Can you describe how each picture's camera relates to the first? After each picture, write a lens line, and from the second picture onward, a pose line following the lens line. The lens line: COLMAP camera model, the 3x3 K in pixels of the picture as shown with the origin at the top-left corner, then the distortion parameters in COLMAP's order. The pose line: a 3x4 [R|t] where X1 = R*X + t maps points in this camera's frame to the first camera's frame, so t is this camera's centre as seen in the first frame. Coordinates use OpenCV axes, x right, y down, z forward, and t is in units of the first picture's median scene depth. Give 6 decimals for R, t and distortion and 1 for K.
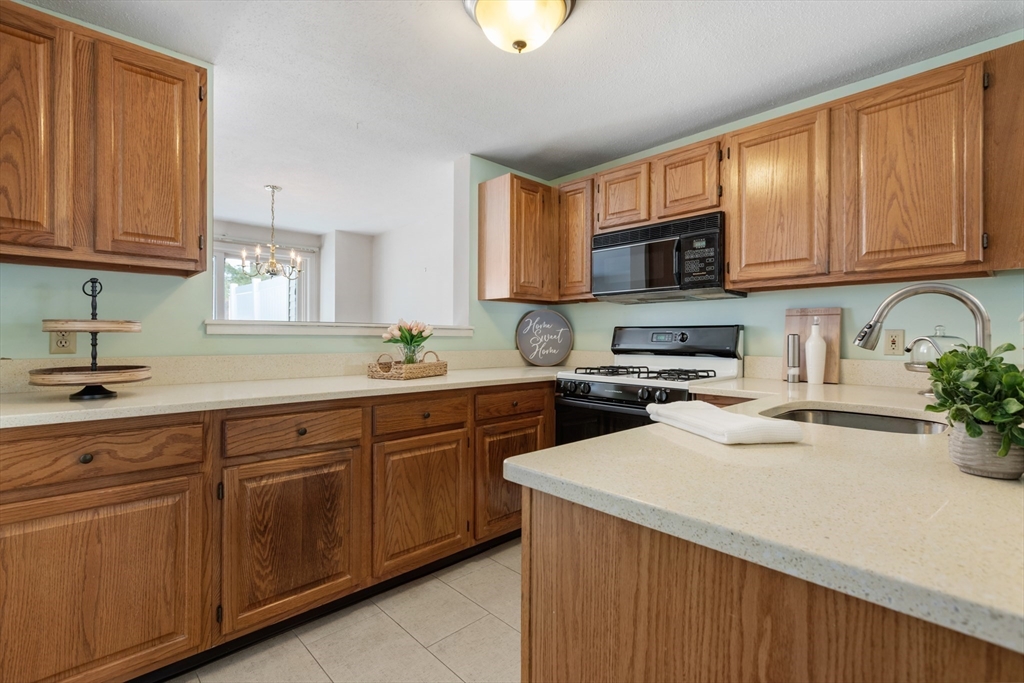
lens RADIAL K [[460.1, 0, 508.2], [0, 460.1, 340.6], [0, 0, 1]] dist [0.001395, 0.000577]
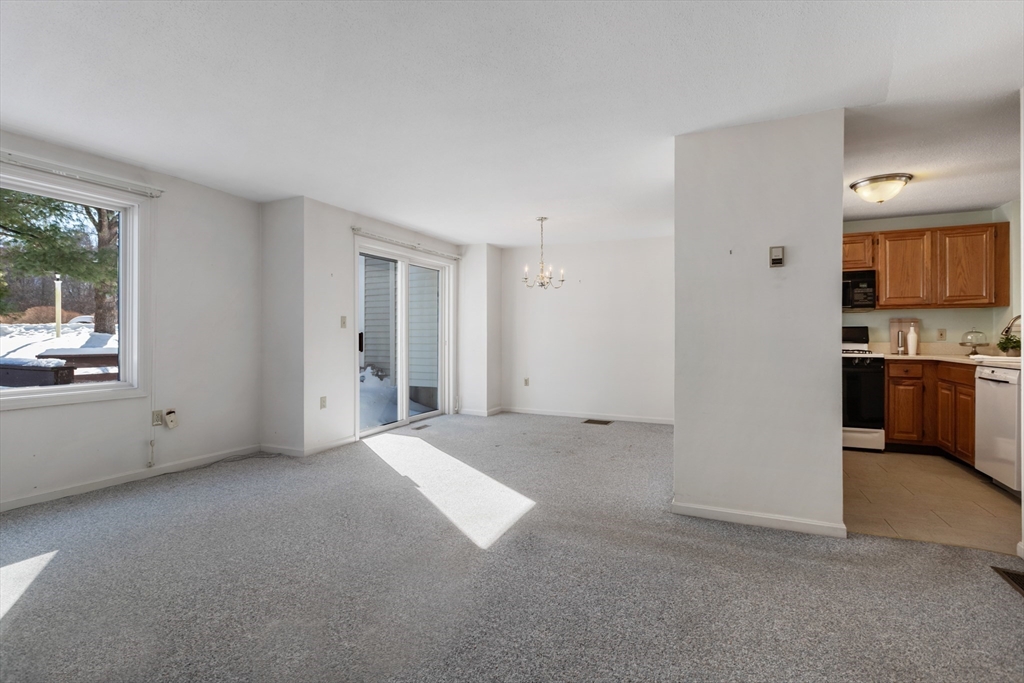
lens RADIAL K [[483.1, 0, 511.0], [0, 483.1, 337.8], [0, 0, 1]] dist [-0.000455, -0.000068]
pose [[0.930255, -0.002458, 0.366906, -1.831955], [0.002982, 0.999995, -0.000861, 0.013372], [-0.366902, 0.001895, 0.930258, -0.390978]]
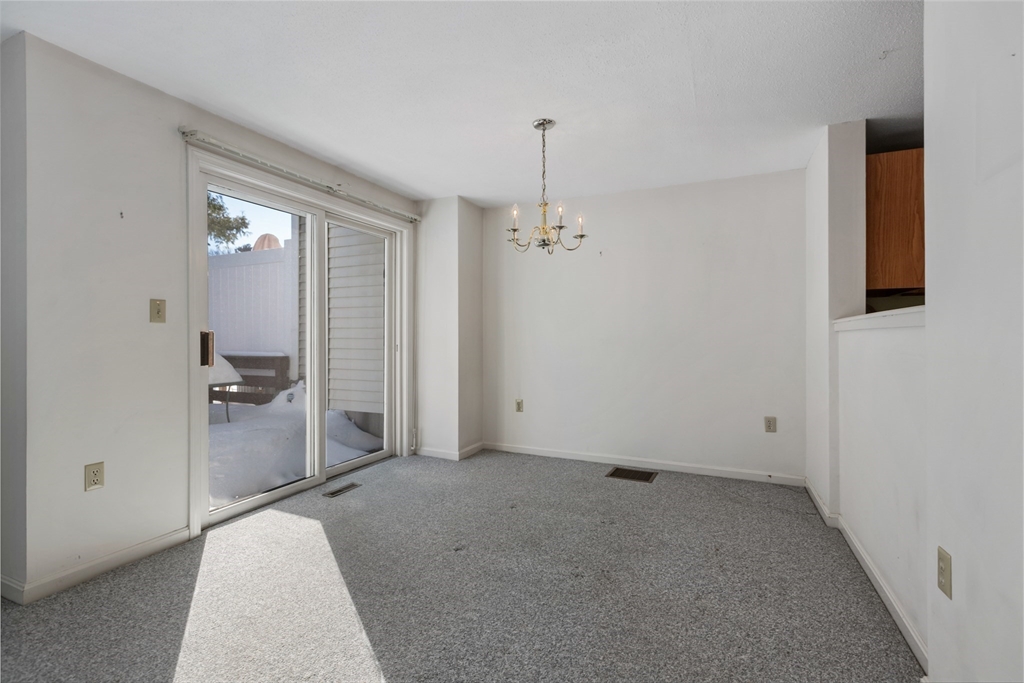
lens RADIAL K [[460.1, 0, 508.2], [0, 460.1, 340.6], [0, 0, 1]] dist [0.001395, 0.000577]
pose [[0.931978, -0.005494, 0.362472, -1.373973], [0.004777, 0.999984, 0.002873, 0.008455], [-0.362482, -0.000946, 0.931990, 0.607965]]
